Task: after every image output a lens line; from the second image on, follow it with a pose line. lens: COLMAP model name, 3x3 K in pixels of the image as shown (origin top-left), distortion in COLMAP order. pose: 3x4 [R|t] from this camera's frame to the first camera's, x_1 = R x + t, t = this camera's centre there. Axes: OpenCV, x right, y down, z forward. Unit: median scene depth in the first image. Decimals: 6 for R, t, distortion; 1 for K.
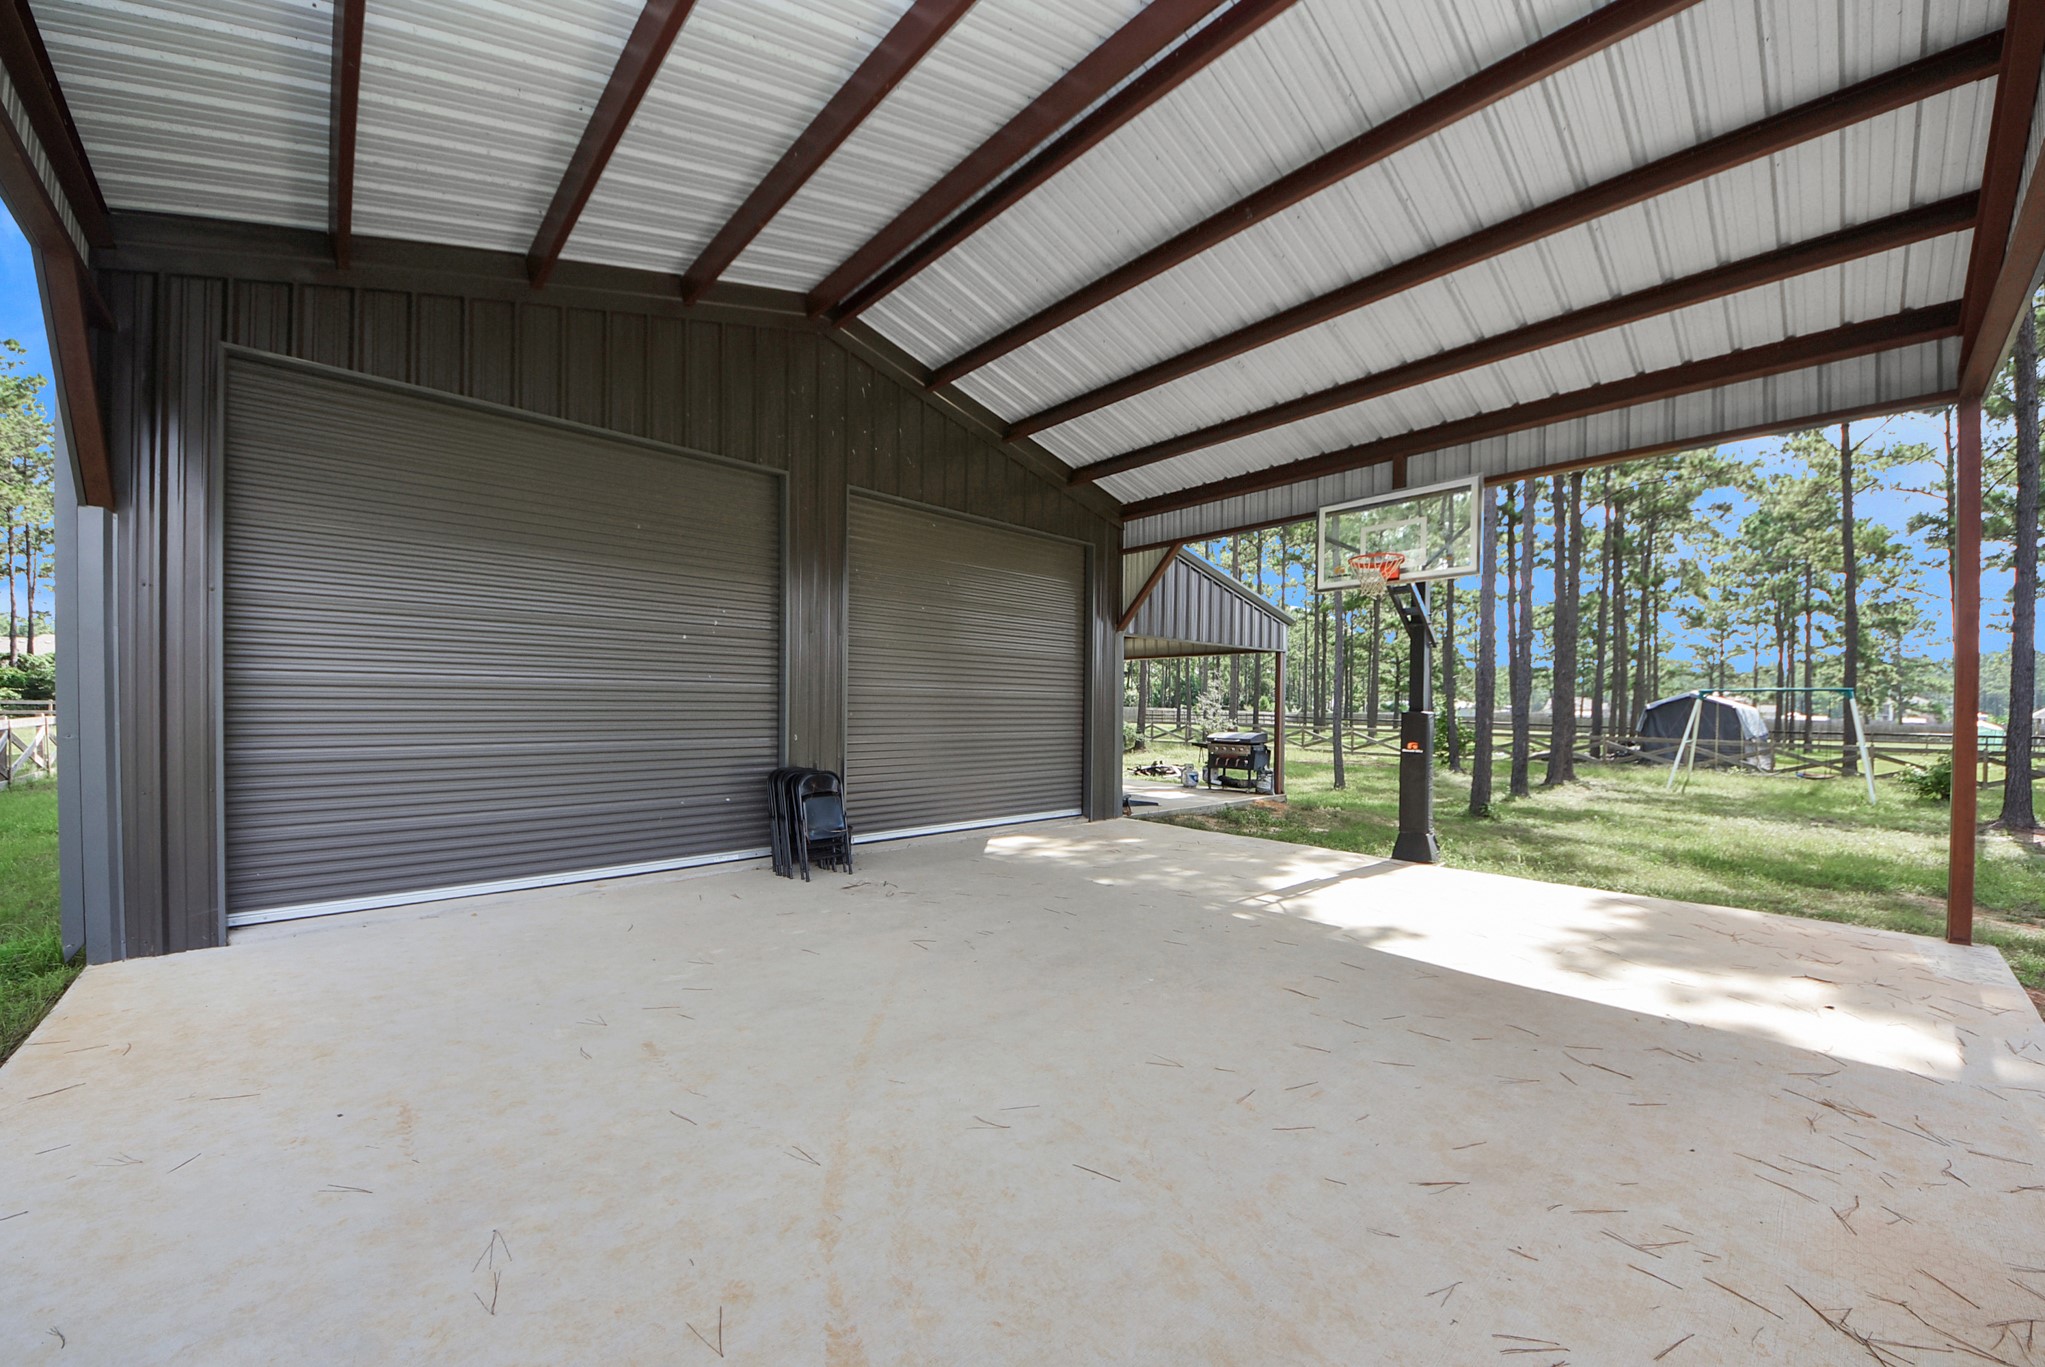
lens RADIAL K [[735.6, 0, 1049.8], [0, 735.6, 711.8], [0, 0, 1]] dist [0.037000, -0.025567]
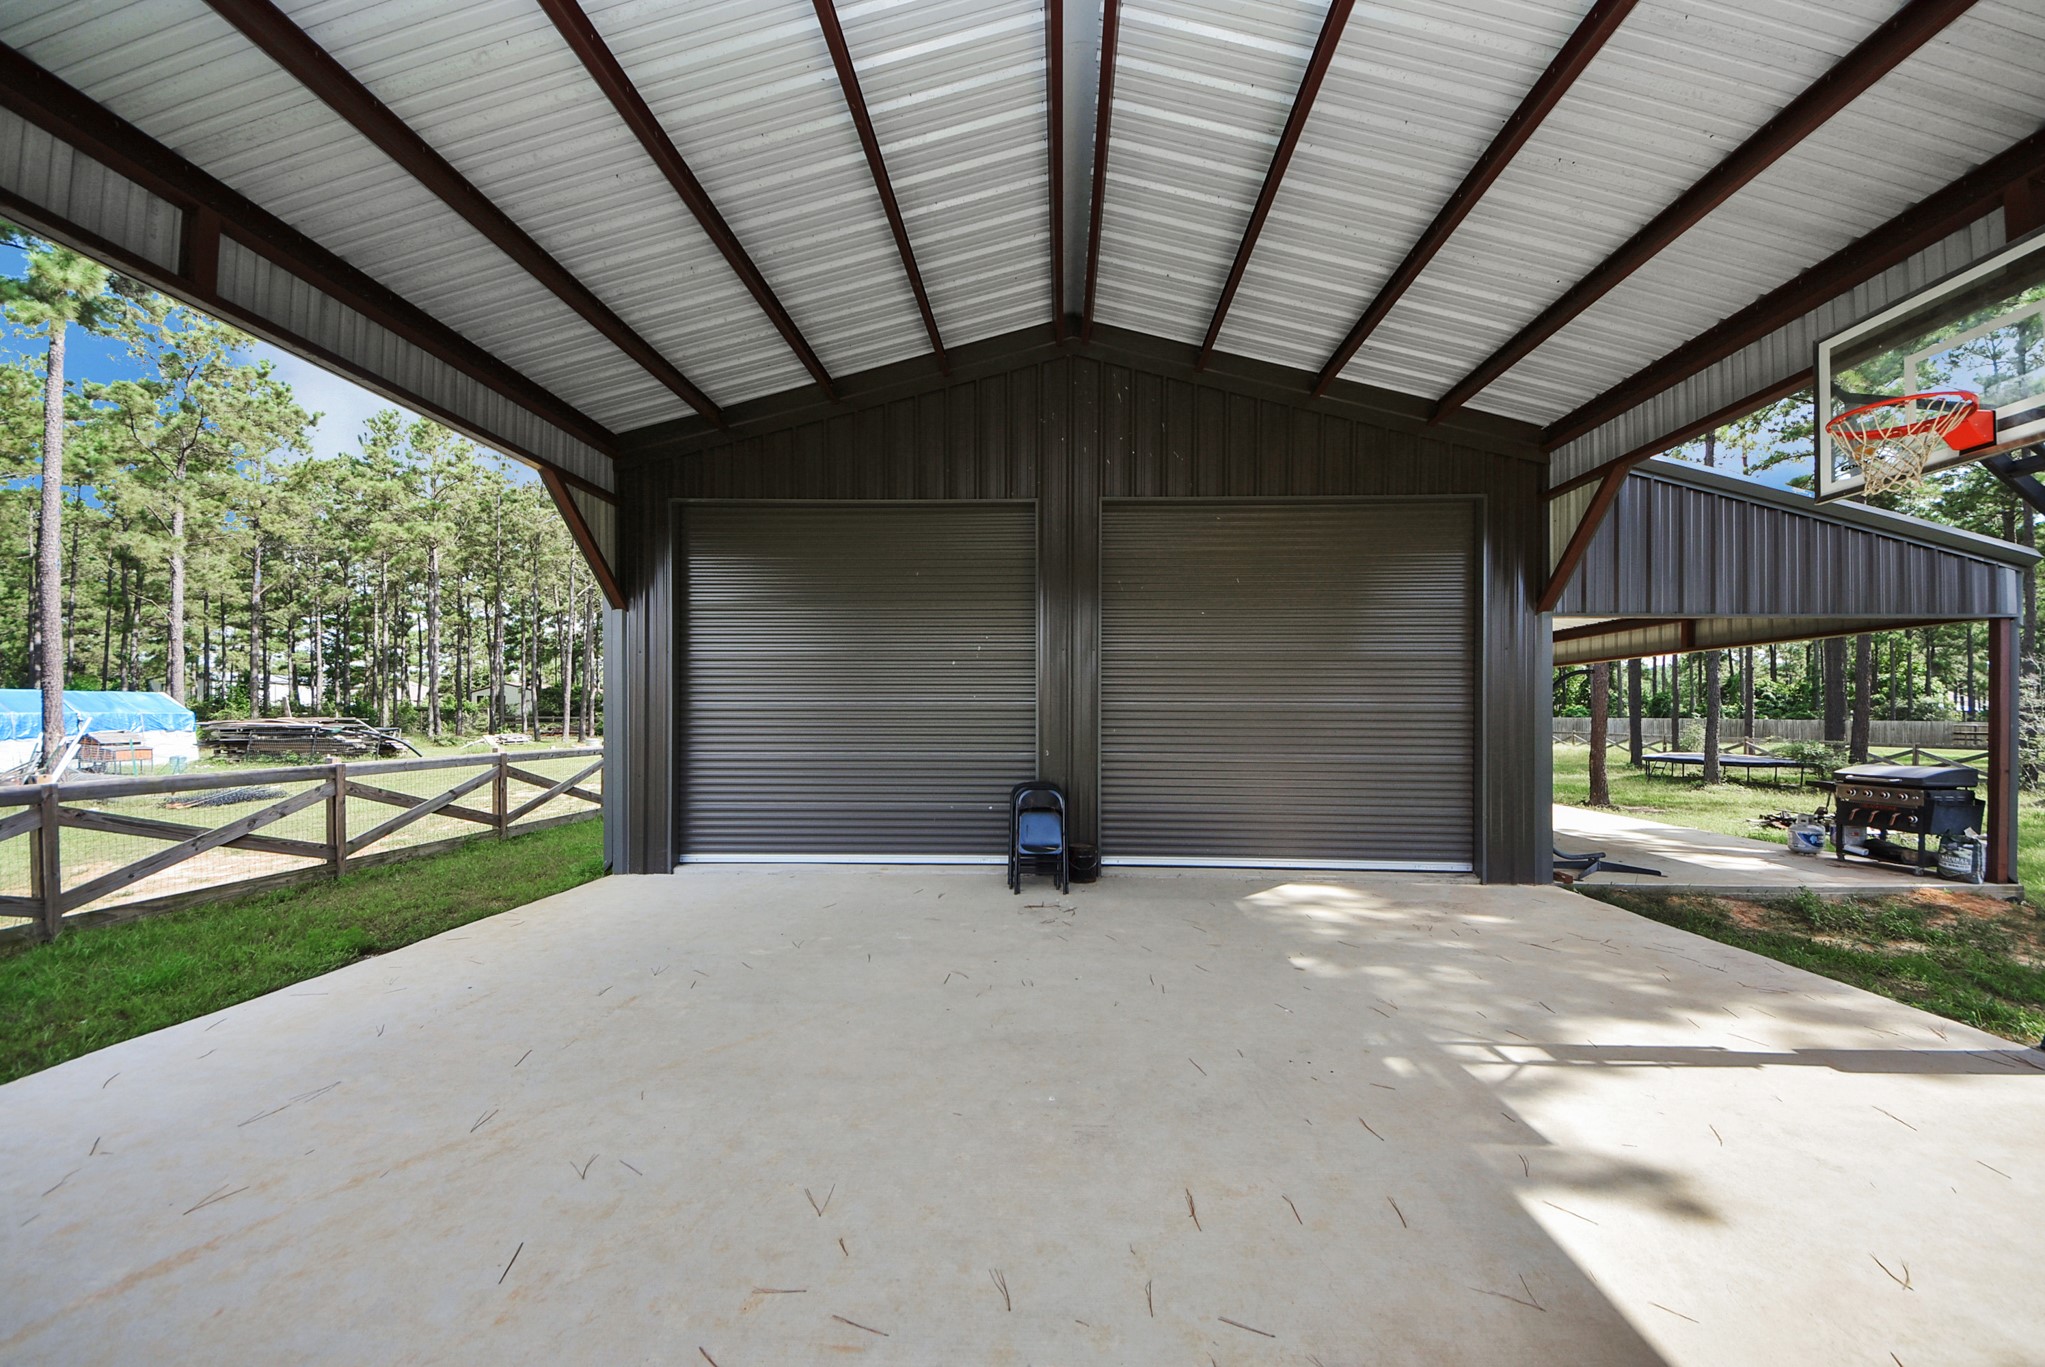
lens RADIAL K [[735.6, 0, 1049.8], [0, 735.6, 711.8], [0, 0, 1]] dist [0.037000, -0.025567]
pose [[0.710994, -0.010982, -0.703112, 0.404616], [-0.002254, 0.999837, -0.017896, -0.004199], [0.703194, 0.014309, 0.710854, 0.290177]]
